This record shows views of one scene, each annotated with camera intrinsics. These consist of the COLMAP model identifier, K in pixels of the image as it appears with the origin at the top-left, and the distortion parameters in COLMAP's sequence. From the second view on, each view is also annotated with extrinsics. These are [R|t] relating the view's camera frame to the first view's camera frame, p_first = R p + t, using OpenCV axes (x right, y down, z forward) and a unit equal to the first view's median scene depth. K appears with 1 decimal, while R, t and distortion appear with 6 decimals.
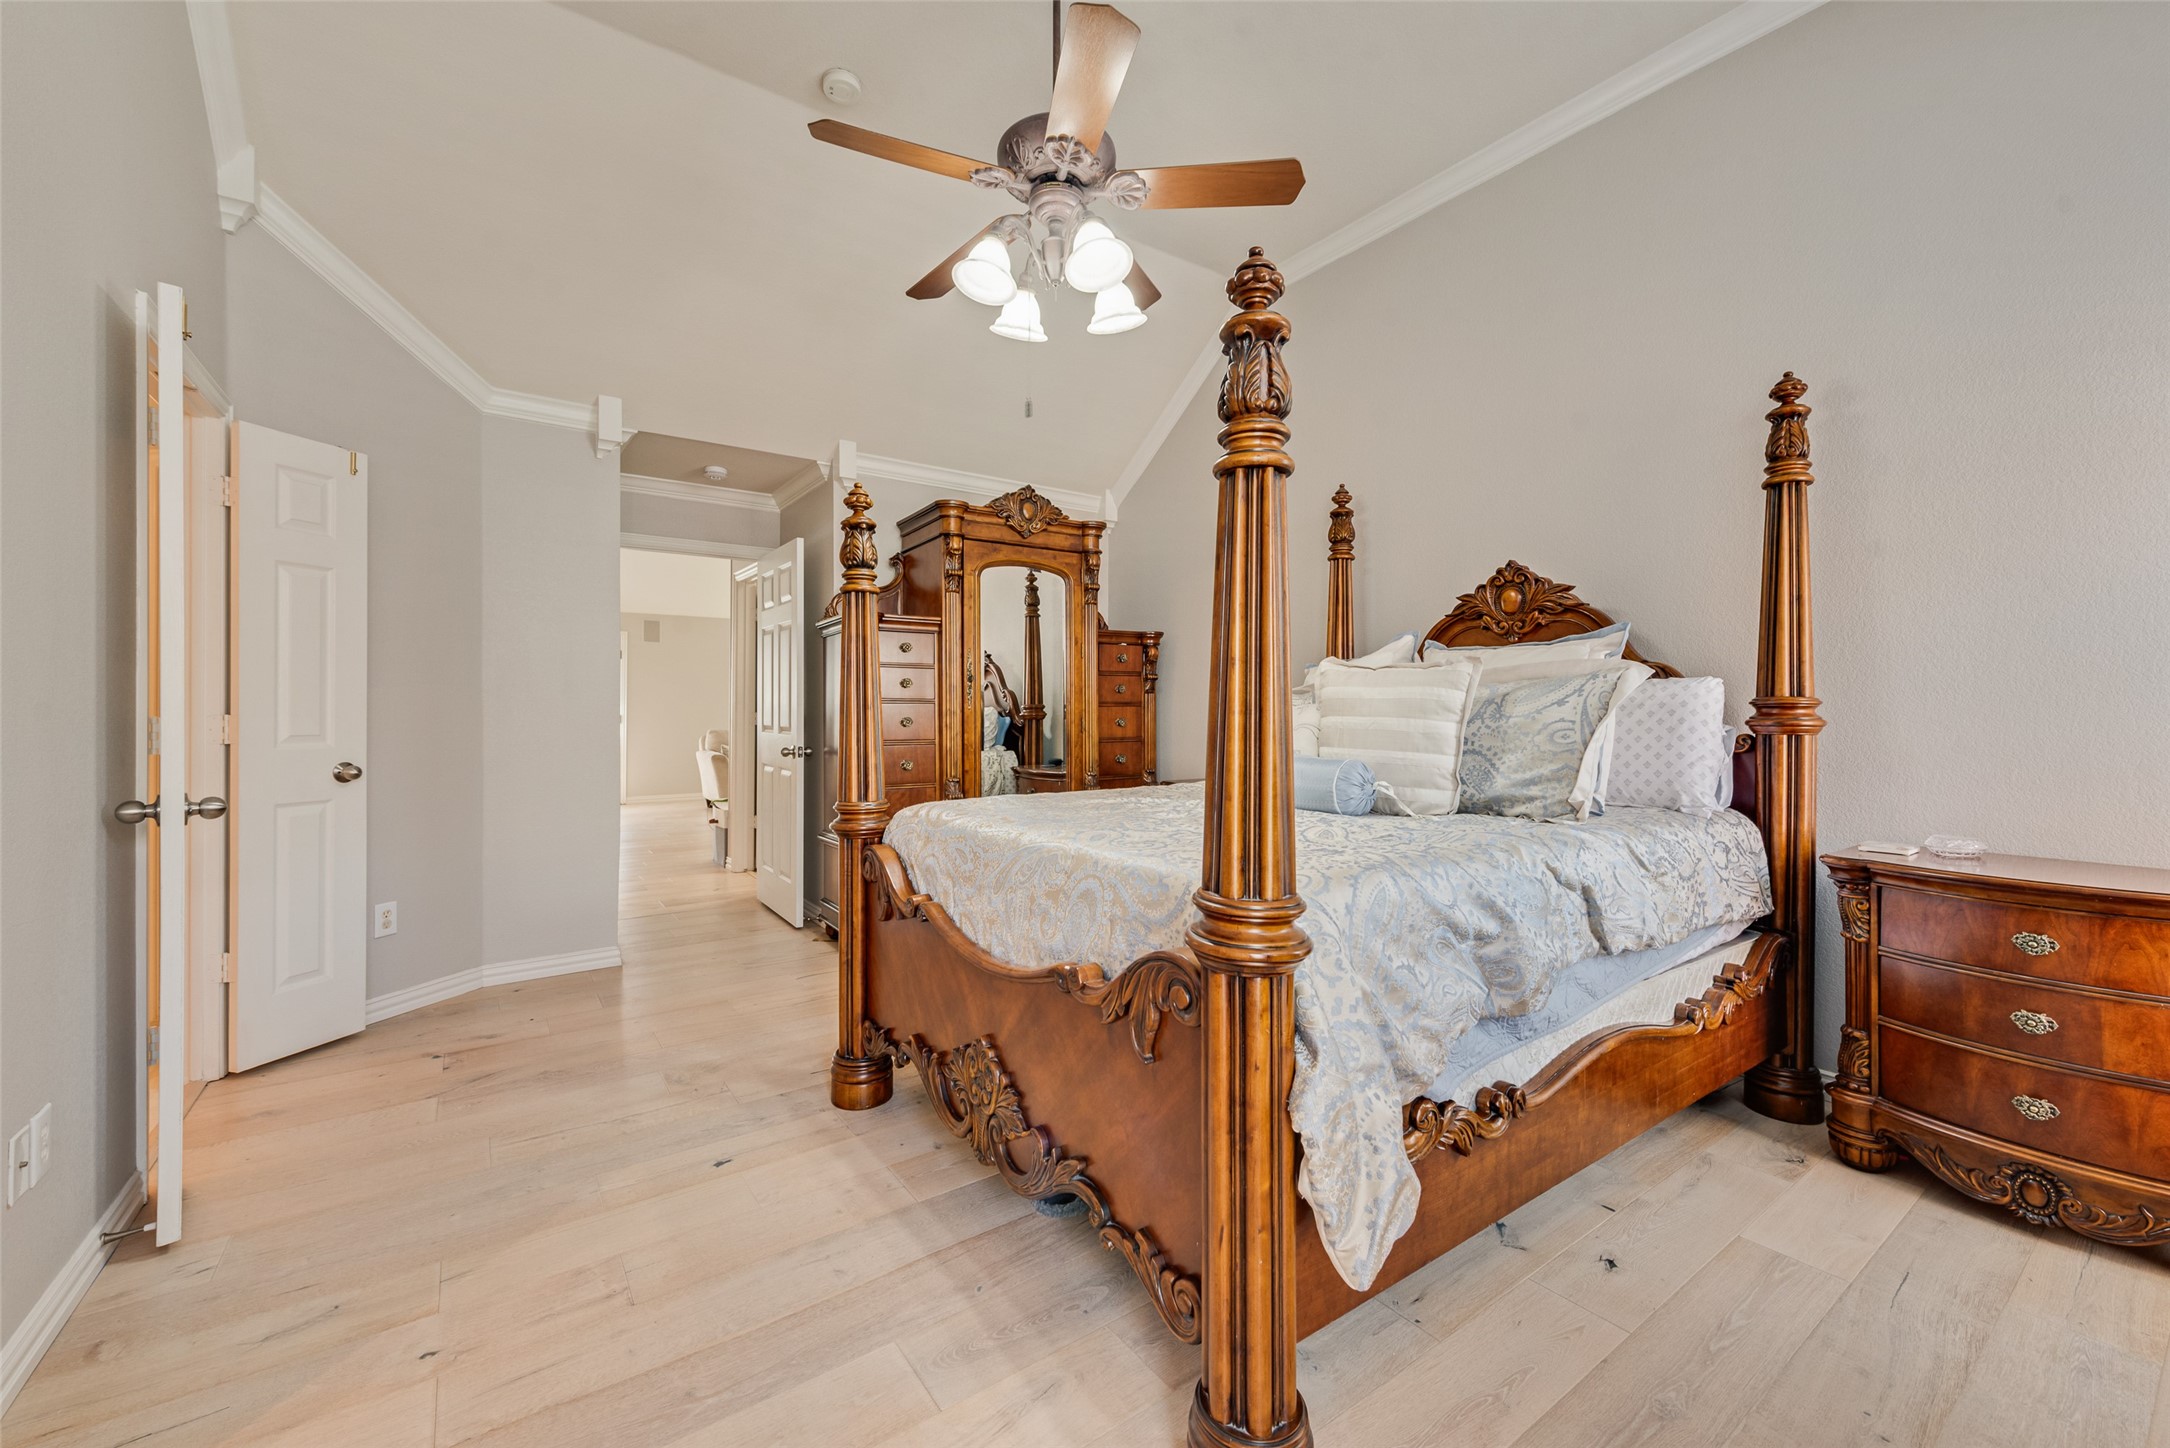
lens RADIAL K [[860.0, 0, 1083.4], [0, 860.0, 718.0], [0, 0, 1]] dist [0.000179, 0.000024]
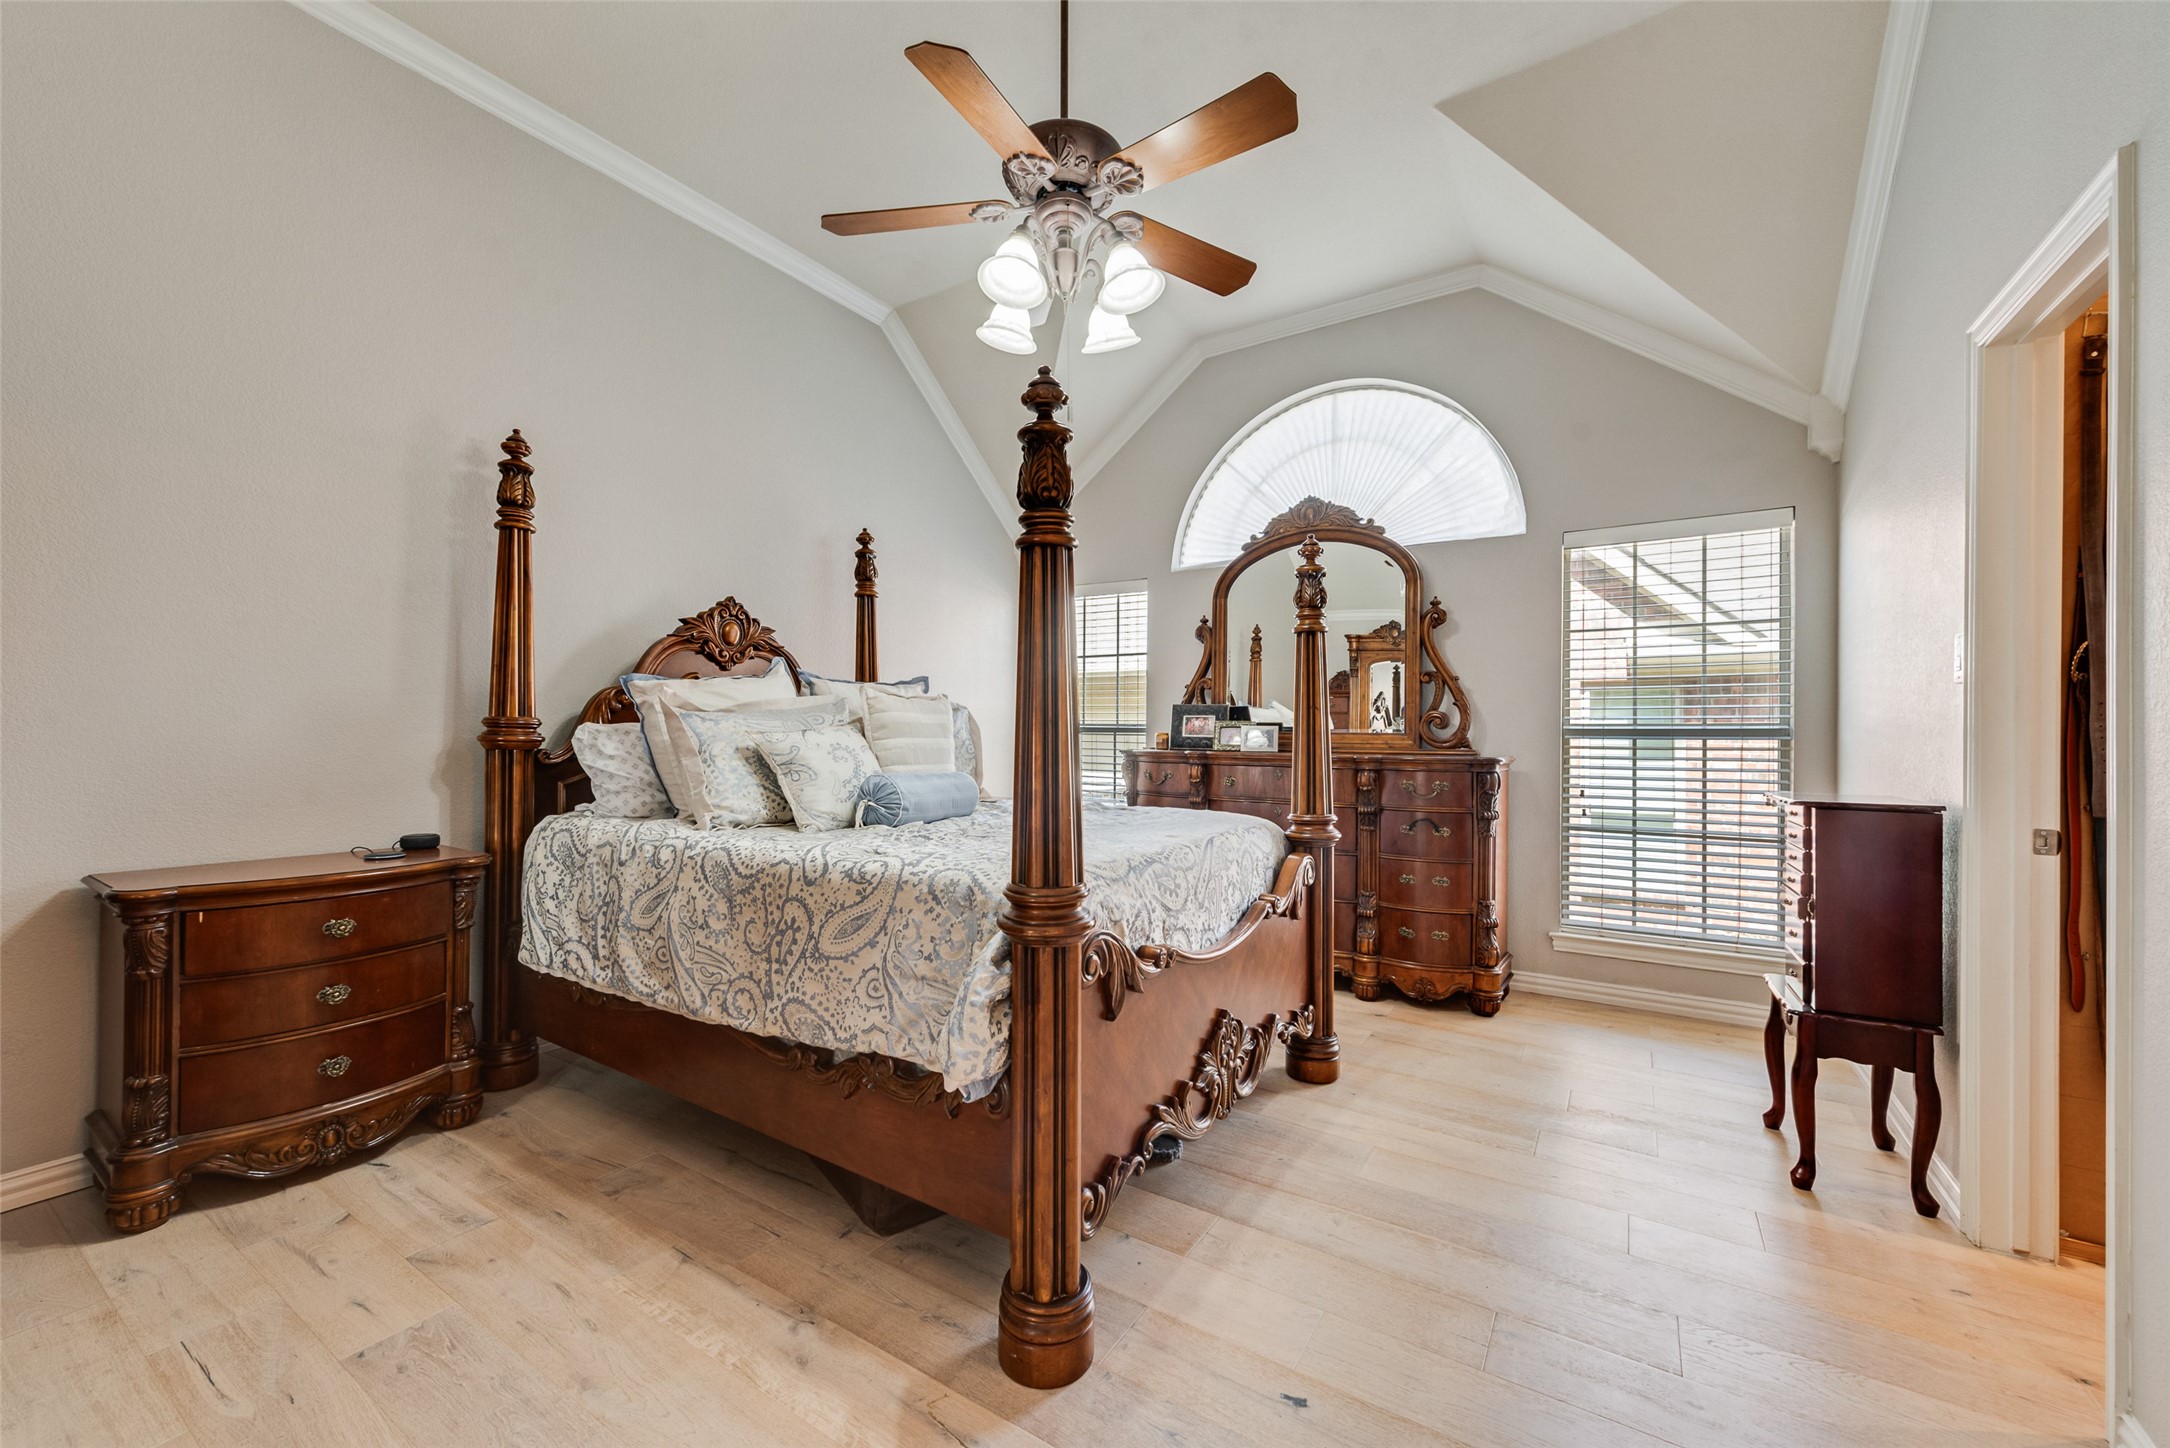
lens RADIAL K [[841.6, 0, 1083.1], [0, 841.6, 730.4], [0, 0, 1]] dist [0.003100, 0.000026]
pose [[-0.377753, -0.000294, 0.925906, -0.500645], [-0.006222, 0.999978, -0.002221, -0.007742], [-0.925886, -0.006600, -0.377746, 0.723375]]
